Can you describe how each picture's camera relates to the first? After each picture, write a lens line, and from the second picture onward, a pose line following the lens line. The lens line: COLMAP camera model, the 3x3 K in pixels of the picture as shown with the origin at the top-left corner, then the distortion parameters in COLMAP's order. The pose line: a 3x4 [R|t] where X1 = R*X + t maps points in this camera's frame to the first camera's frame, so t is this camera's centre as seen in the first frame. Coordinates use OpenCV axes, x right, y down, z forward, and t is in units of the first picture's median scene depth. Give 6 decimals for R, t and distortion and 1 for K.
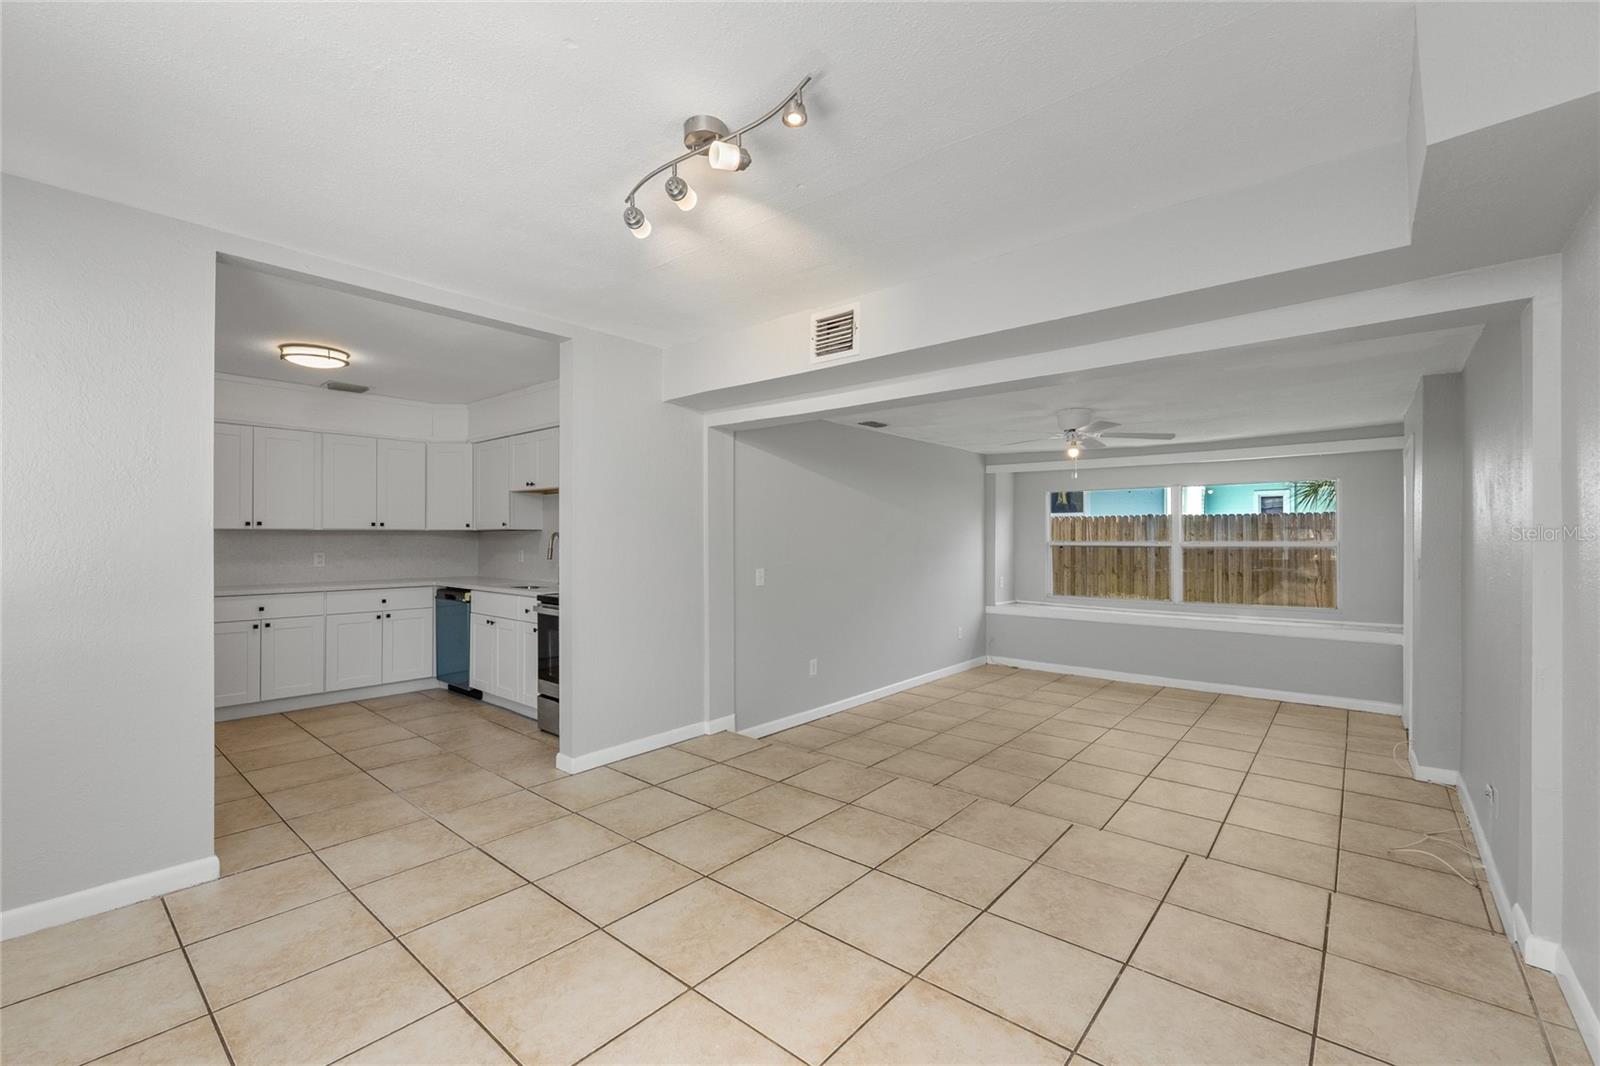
lens RADIAL K [[674.2, 0, 799.1], [0, 674.2, 537.4], [0, 0, 1]] dist [-0.007253, 0.000440]
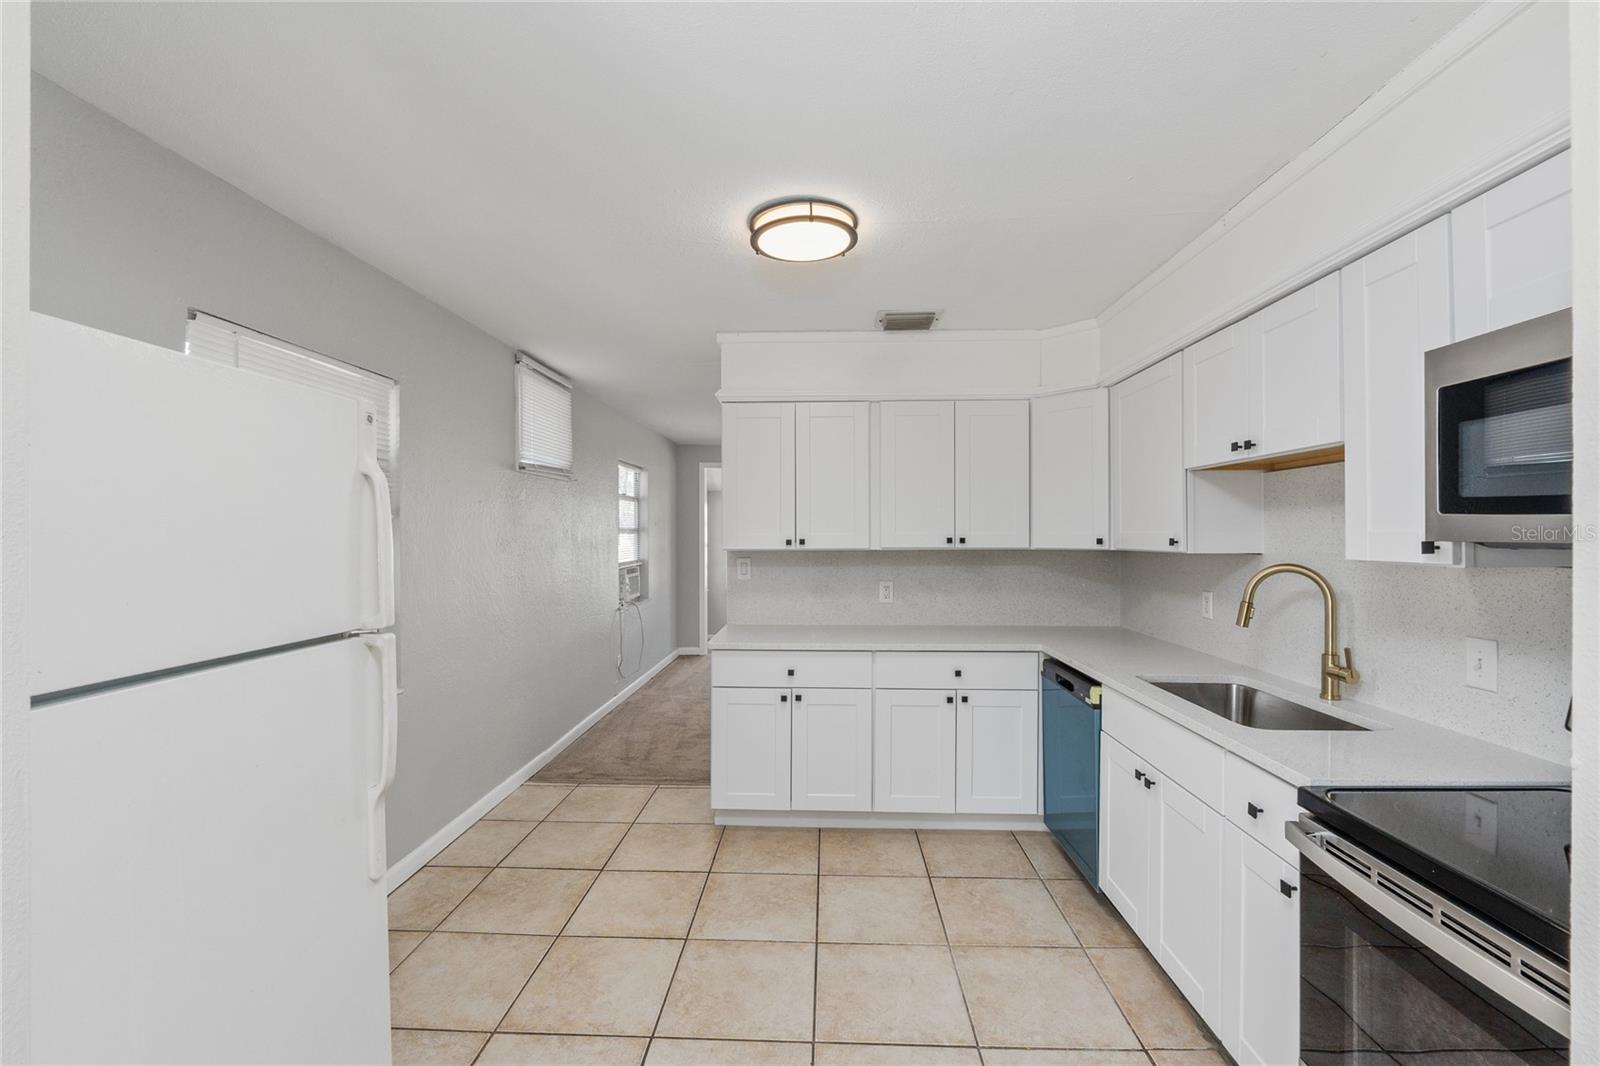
lens RADIAL K [[674.2, 0, 803.6], [0, 674.2, 534.2], [0, 0, 1]] dist [-0.007253, 0.000440]
pose [[0.625464, -0.004143, -0.780242, -0.244539], [0.003500, 0.999991, -0.002504, -0.025332], [0.780245, -0.001164, 0.625472, 0.530660]]
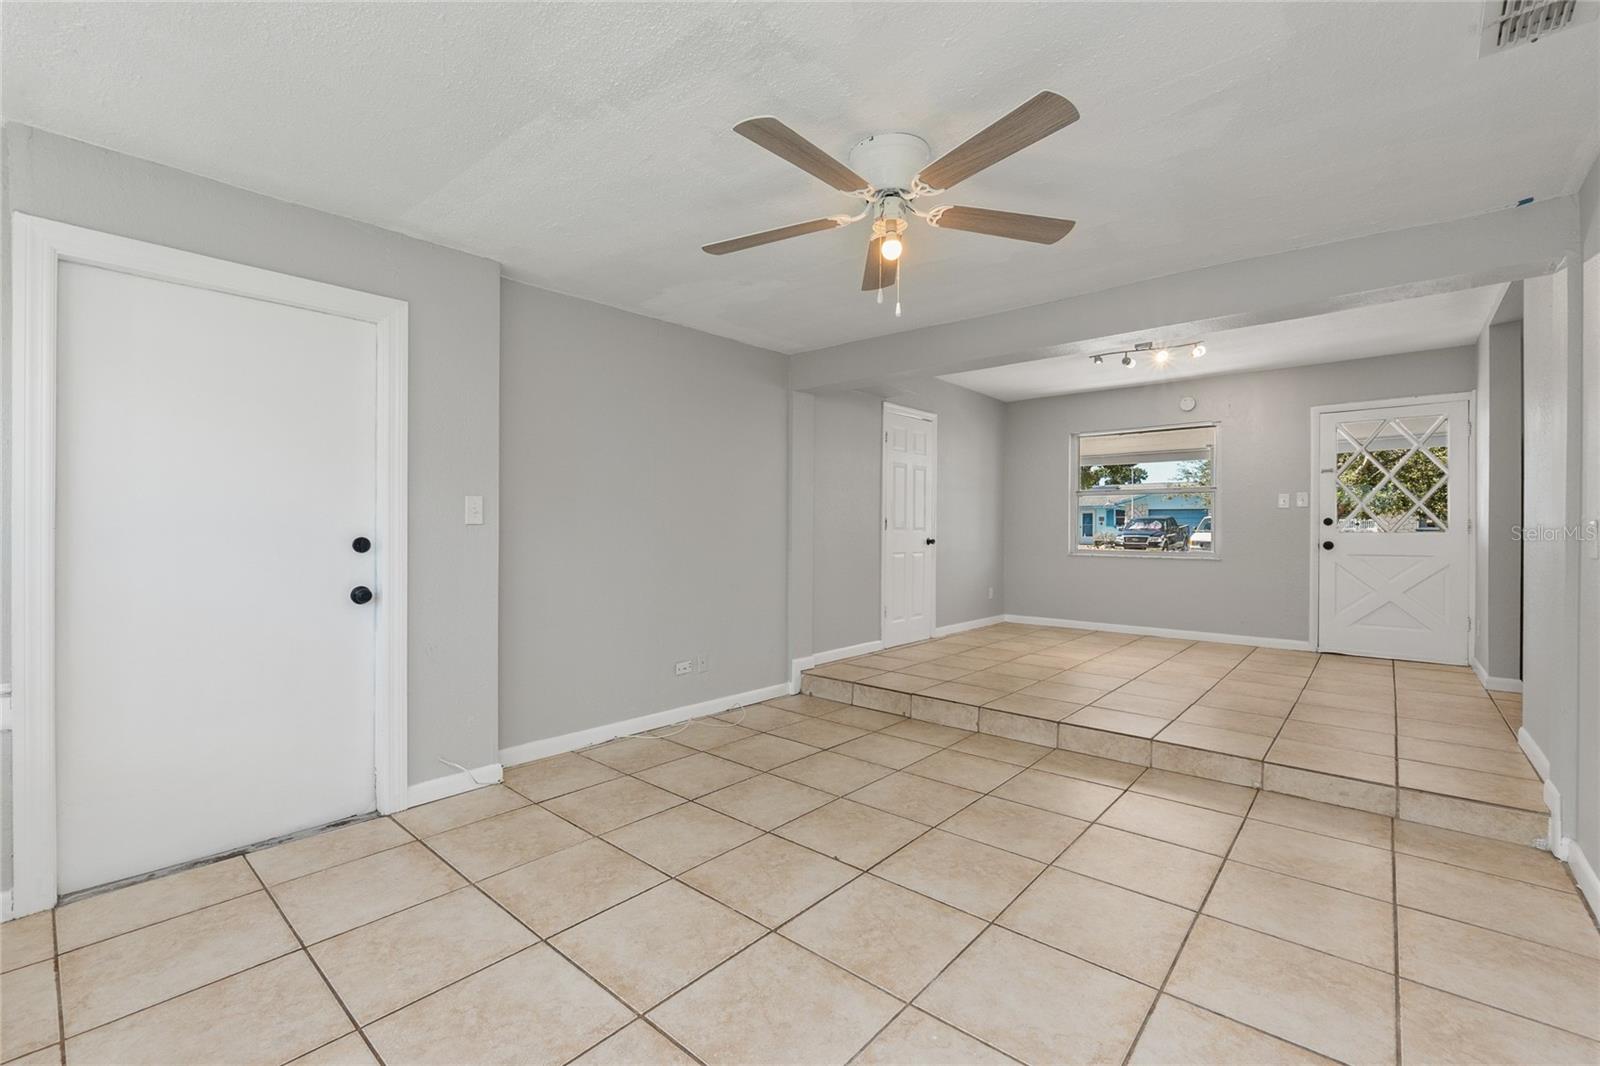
lens RADIAL K [[674.2, 0, 808.4], [0, 674.2, 536.4], [0, 0, 1]] dist [-0.007253, 0.000440]
pose [[-0.999992, -0.003867, -0.000638, 0.421276], [-0.003874, 0.999933, 0.010945, 0.049952], [0.000596, 0.010948, -0.999940, 1.300299]]
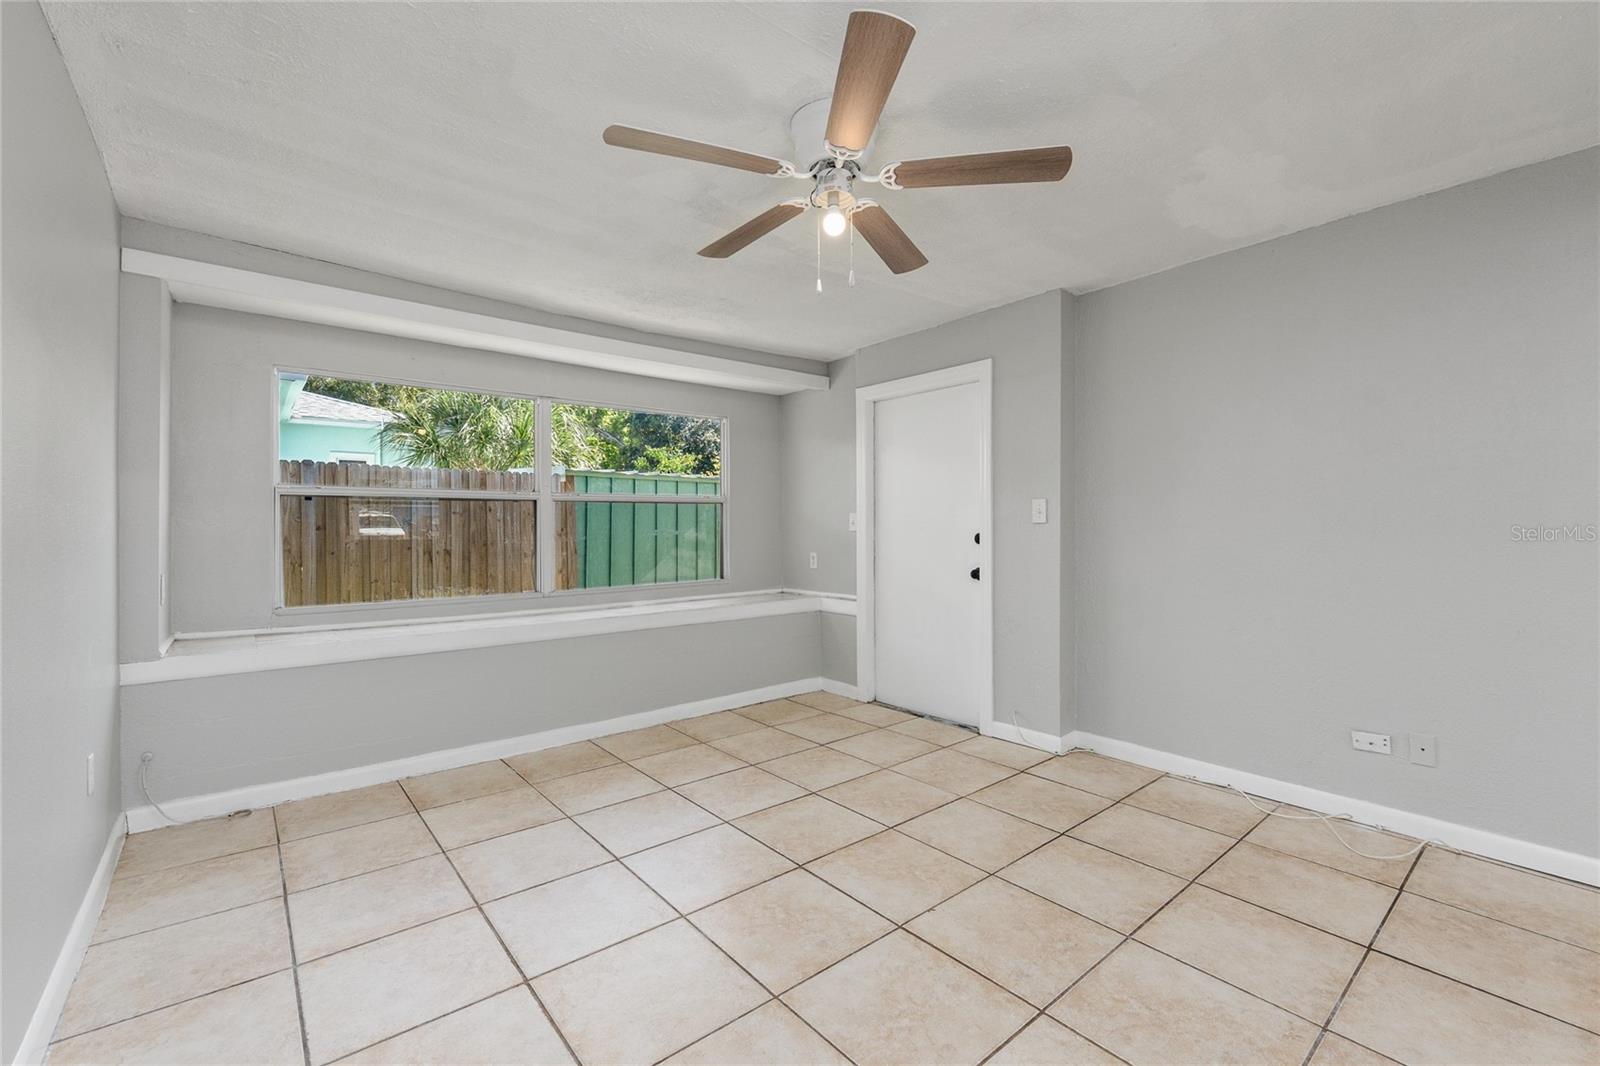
lens RADIAL K [[674.2, 0, 795.9], [0, 674.2, 525.1], [0, 0, 1]] dist [-0.007253, 0.000440]
pose [[0.166103, 0.001866, 0.986107, 0.011989], [0.004864, 0.999984, -0.002712, 0.049842], [-0.986096, 0.005247, 0.166092, 0.867510]]
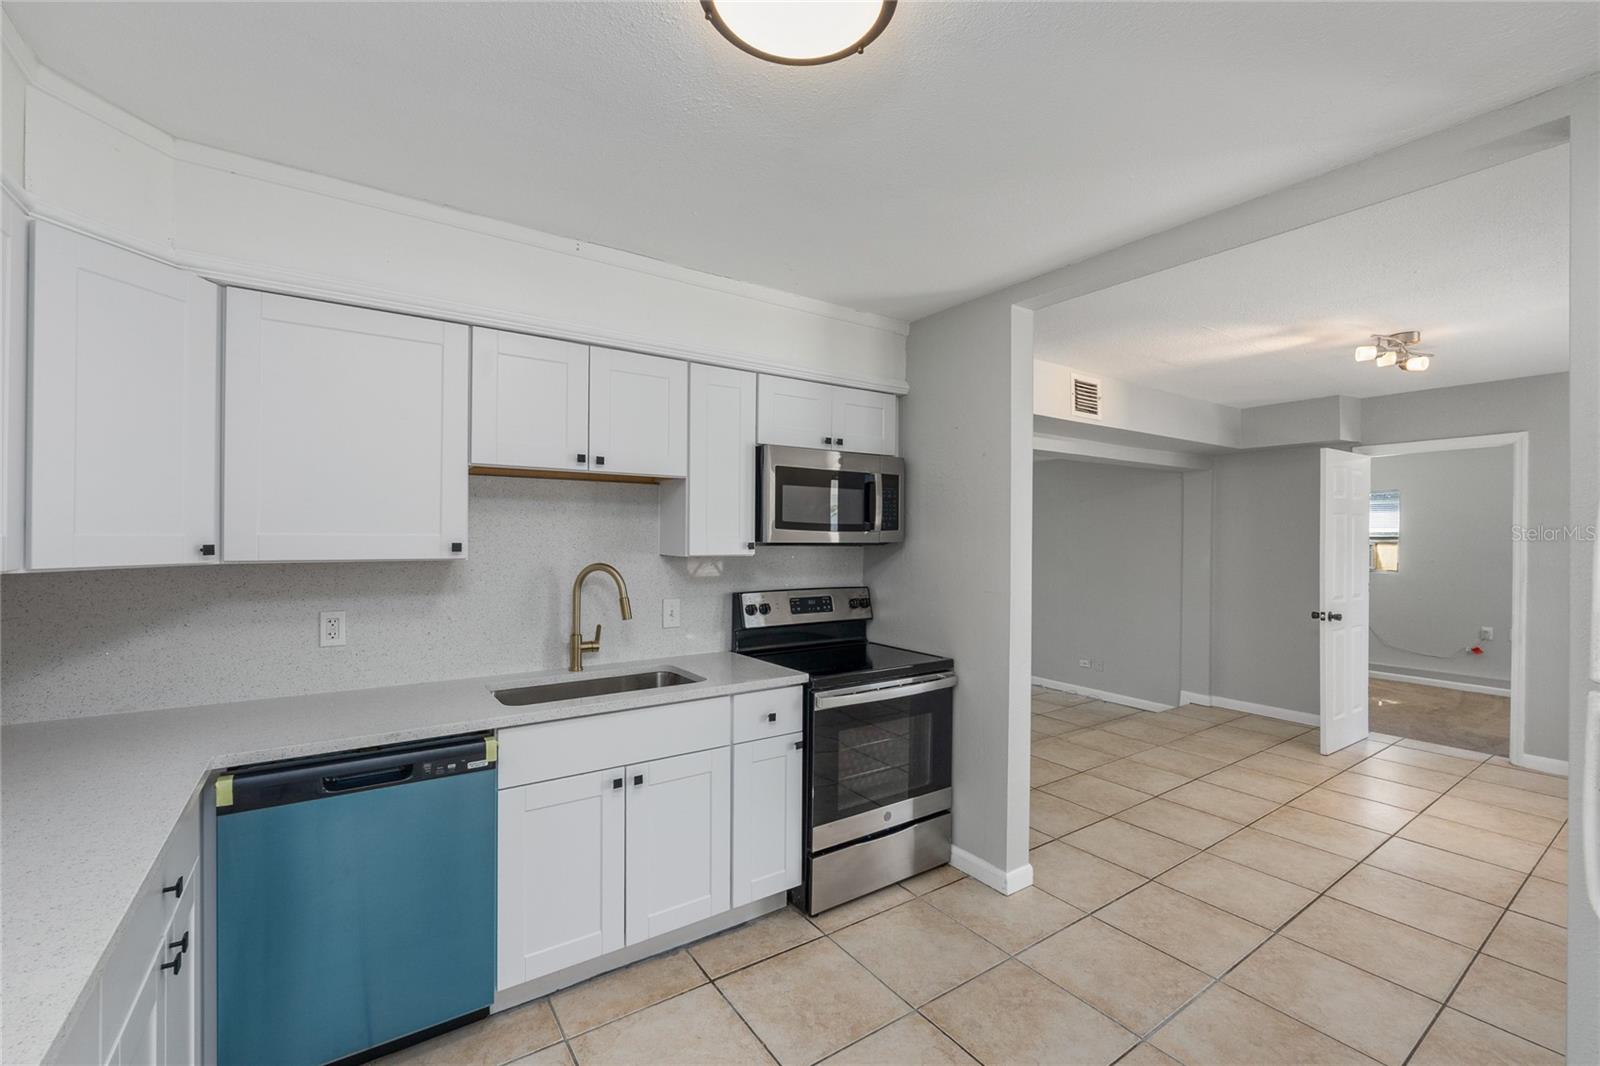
lens RADIAL K [[674.2, 0, 810.0], [0, 674.2, 535.7], [0, 0, 1]] dist [-0.007253, 0.000440]
pose [[0.249233, 0.000357, 0.968444, -0.783618], [-0.005272, 0.999986, 0.000989, -0.028473], [-0.968429, -0.005352, 0.249231, 0.727857]]
